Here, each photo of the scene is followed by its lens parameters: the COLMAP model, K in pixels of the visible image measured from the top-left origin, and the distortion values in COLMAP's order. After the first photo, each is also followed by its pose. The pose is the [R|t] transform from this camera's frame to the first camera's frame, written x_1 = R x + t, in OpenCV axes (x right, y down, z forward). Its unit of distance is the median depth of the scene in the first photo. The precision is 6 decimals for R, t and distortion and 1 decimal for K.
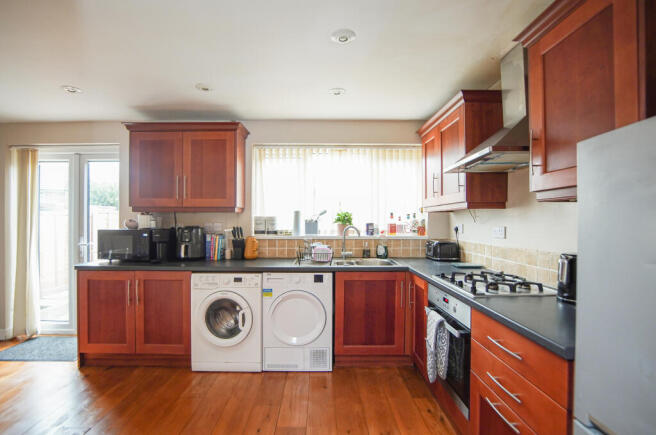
lens RADIAL K [[305.1, 0, 328.0], [0, 305.1, 217.5], [0, 0, 1]] dist [-0.001387, -0.000096]
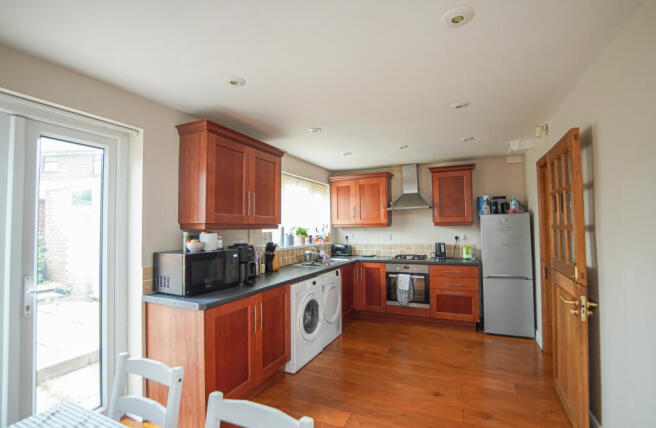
lens RADIAL K [[309.3, 0, 328.0], [0, 309.3, 214.0], [0, 0, 1]] dist [-0.002306, -0.000538]
pose [[0.401899, 0.035174, 0.915008, -1.272989], [0.001221, 0.999240, -0.038948, -0.027665], [-0.915683, 0.016771, 0.401551, 0.372354]]
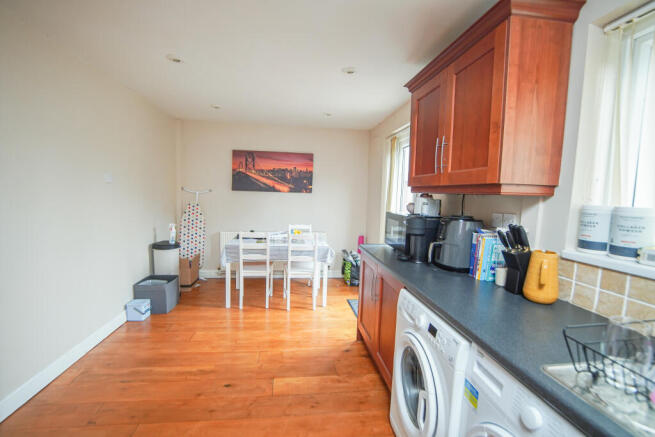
lens RADIAL K [[294.3, 0, 327.5], [0, 294.3, 218.5], [0, 0, 1]] dist [-0.010711, -0.000166]
pose [[0.139565, 0.092544, -0.985879, 0.119401], [-0.023087, 0.995657, 0.090194, -0.015457], [0.989944, 0.010173, 0.141095, 0.664177]]
